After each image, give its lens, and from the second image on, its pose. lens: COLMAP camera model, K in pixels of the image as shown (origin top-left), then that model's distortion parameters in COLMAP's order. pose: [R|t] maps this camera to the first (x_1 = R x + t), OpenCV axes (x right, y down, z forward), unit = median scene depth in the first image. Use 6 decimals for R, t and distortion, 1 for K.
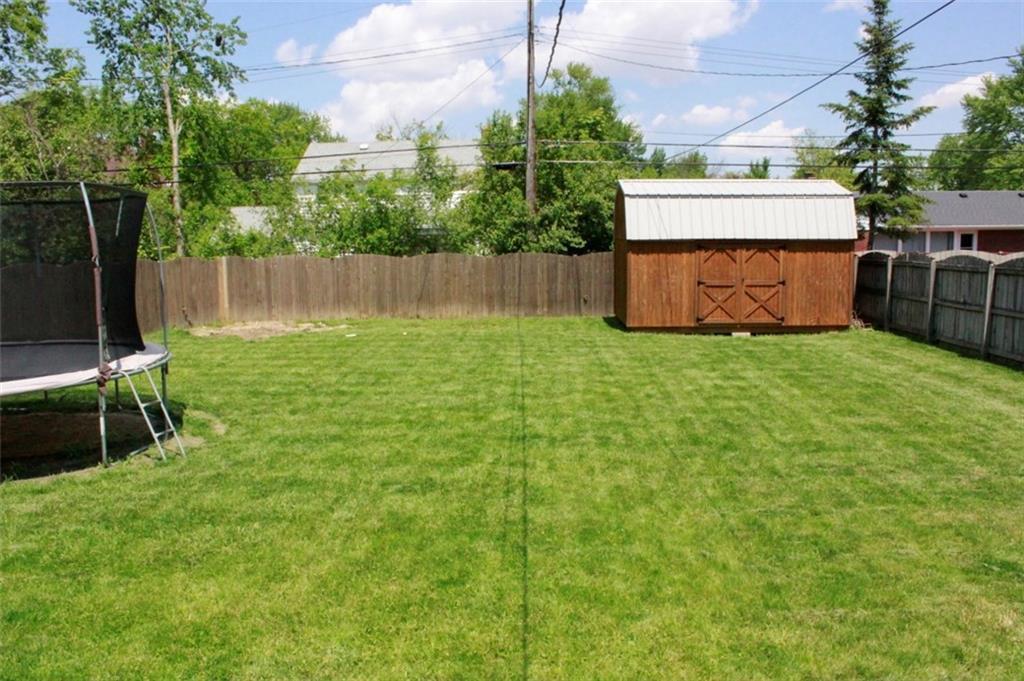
lens RADIAL K [[840.0, 0, 506.2], [0, 840.0, 342.1], [0, 0, 1]] dist [-0.157530, 0.119313]
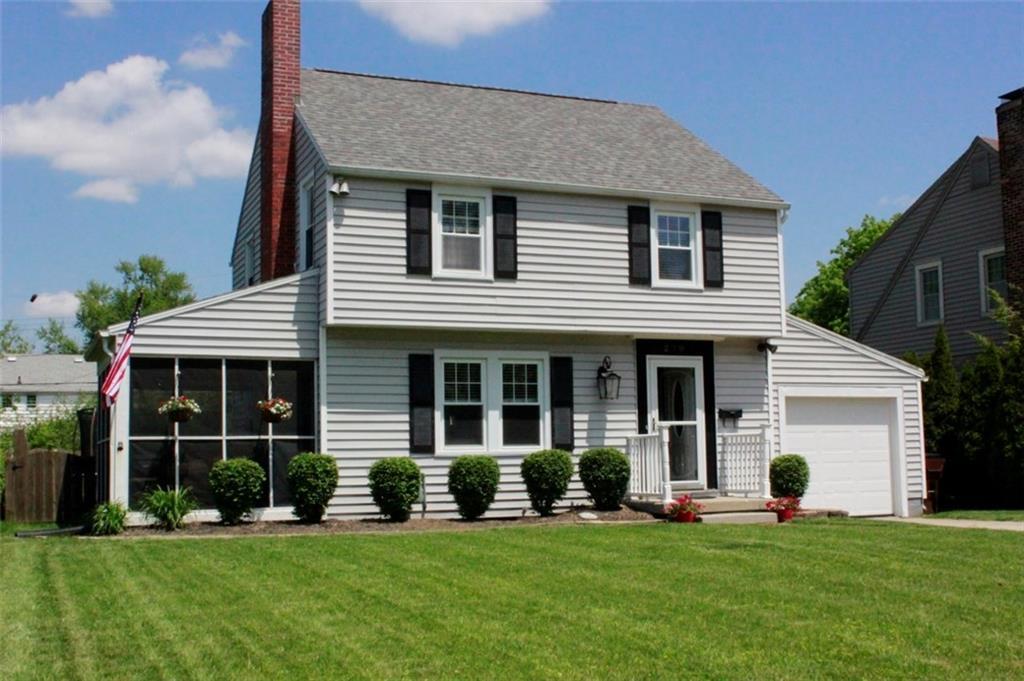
lens RADIAL K [[1193.8, 0, 515.7], [0, 1193.8, 346.0], [0, 0, 1]] dist [-0.104494, 0.000000]
pose [[0.907700, 0.039953, 0.417713, -0.501305], [0.054881, 0.975603, -0.212571, 0.232610], [-0.416014, 0.215876, 0.883363, -1.435837]]
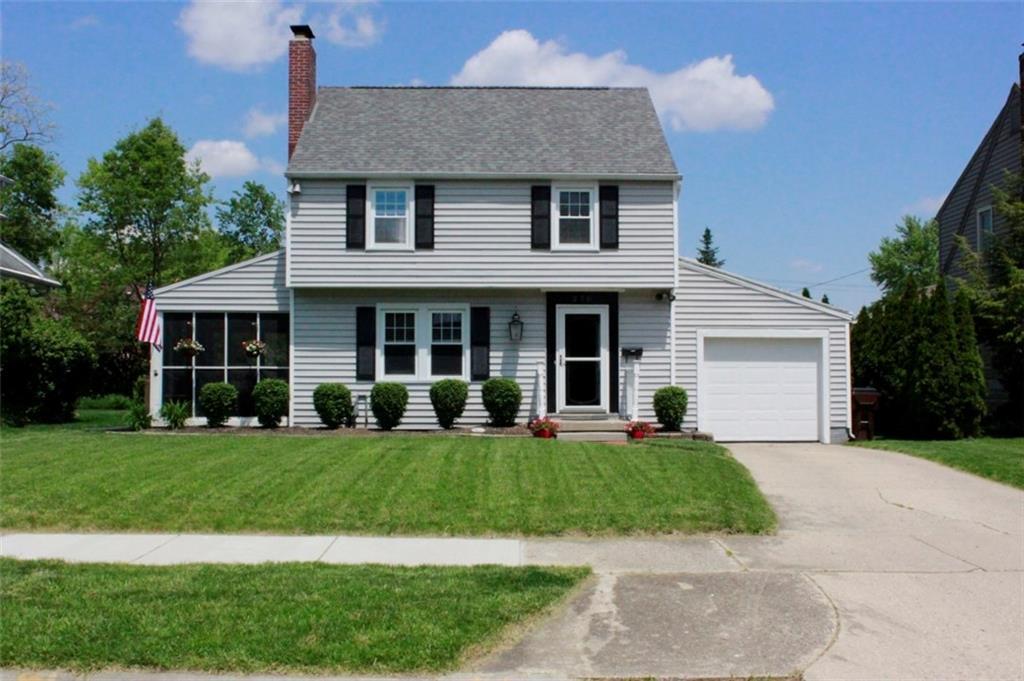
lens RADIAL K [[1097.6, 0, 508.3], [0, 1097.6, 345.6], [0, 0, 1]] dist [-0.097012, 0.000000]
pose [[0.998244, 0.018295, 0.056349, -0.129266], [-0.009096, 0.987177, -0.159372, 0.257282], [-0.058542, 0.158580, 0.985609, -1.695988]]
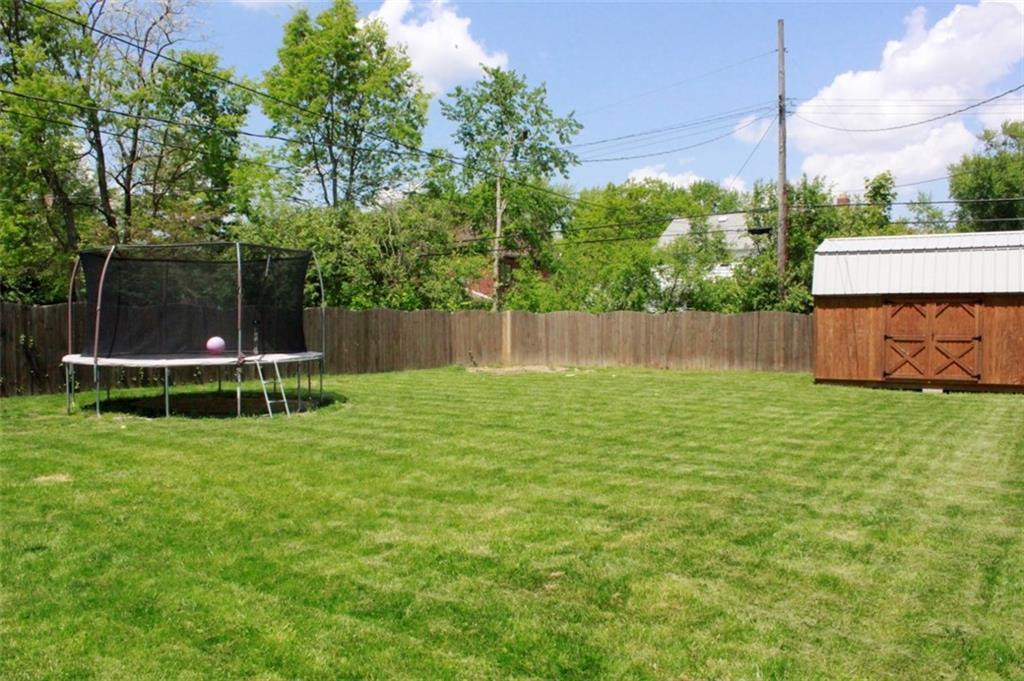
lens RADIAL K [[840.0, 0, 515.3], [0, 840.0, 338.0], [0, 0, 1]] dist [-0.157530, 0.119313]
pose [[0.867512, 0.021838, -0.496936, 0.329685], [-0.068842, 0.994693, -0.076469, 0.035279], [0.492629, 0.100548, 0.864412, -0.069192]]
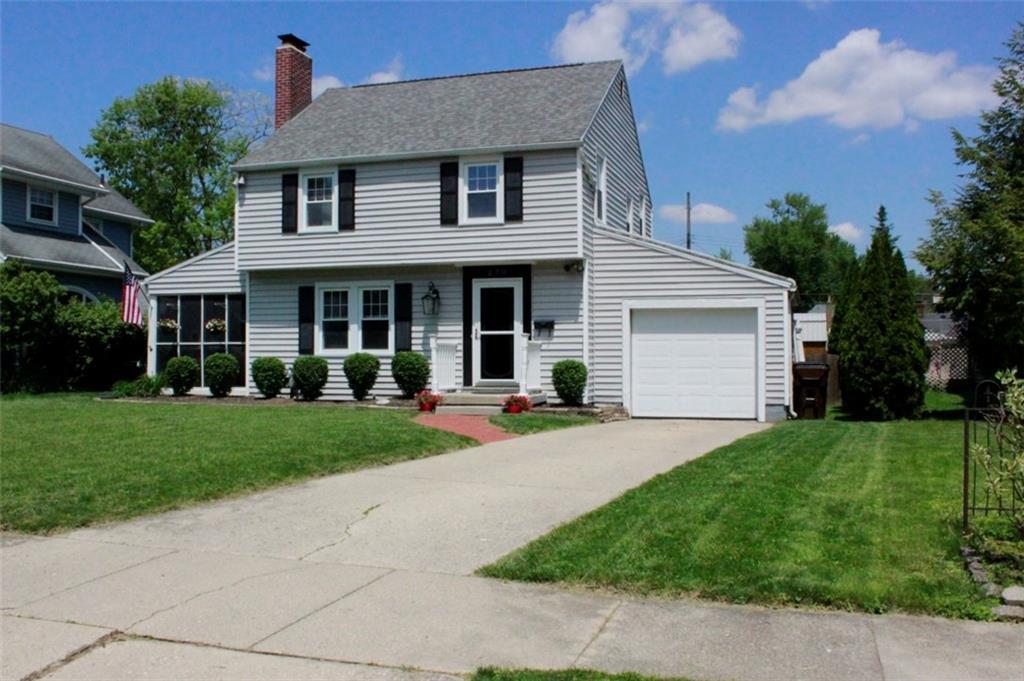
lens RADIAL K [[922.0, 0, 517.7], [0, 922.0, 343.2], [0, 0, 1]] dist [-0.152201, 0.144397]
pose [[0.966889, 0.011059, -0.254956, 0.247723], [-0.045191, 0.990691, -0.128407, 0.224509], [0.251163, 0.135677, 0.958389, -1.502823]]
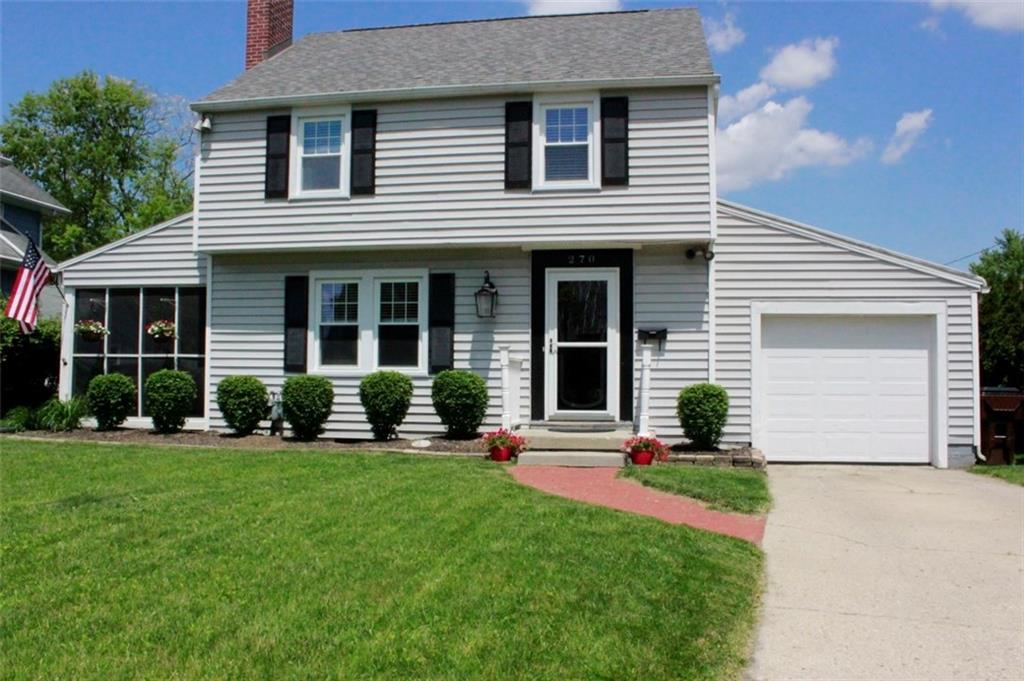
lens RADIAL K [[840.0, 0, 512.6], [0, 840.0, 346.3], [0, 0, 1]] dist [-0.157530, 0.119313]
pose [[0.990995, 0.018023, -0.132679, 0.030891], [-0.039002, 0.986785, -0.157268, 0.194168], [0.128092, 0.161027, 0.978603, -1.222452]]
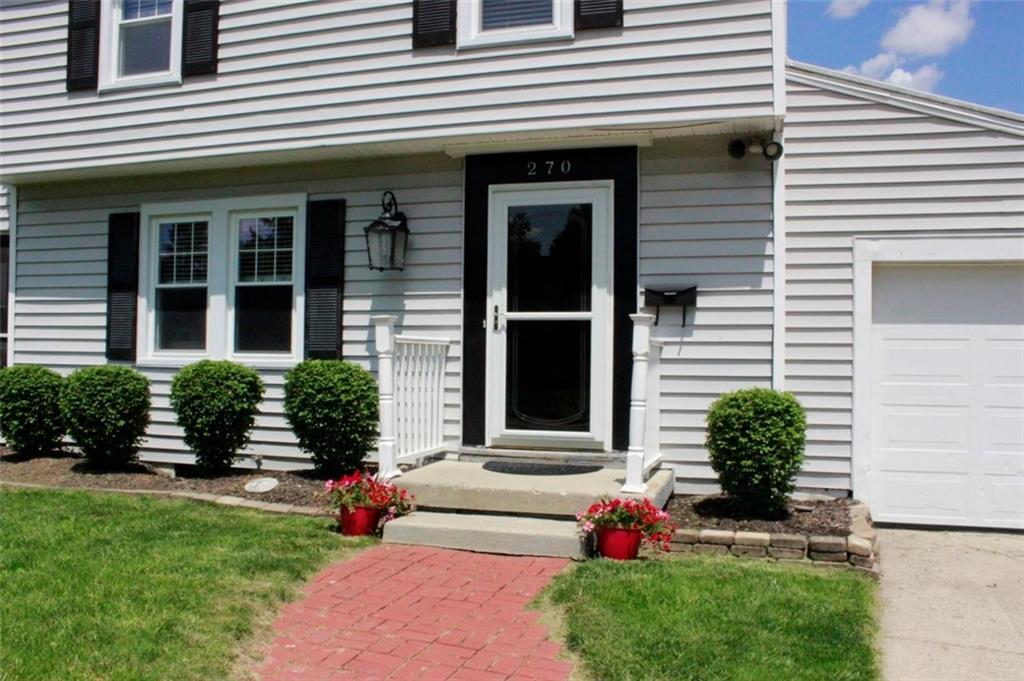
lens RADIAL K [[840.0, 0, 513.8], [0, 840.0, 346.2], [0, 0, 1]] dist [-0.157530, 0.119313]
pose [[0.967603, 0.023991, -0.251336, 0.071389], [-0.058558, 0.989655, -0.130973, 0.156686], [0.245594, 0.141448, 0.958998, -0.972915]]
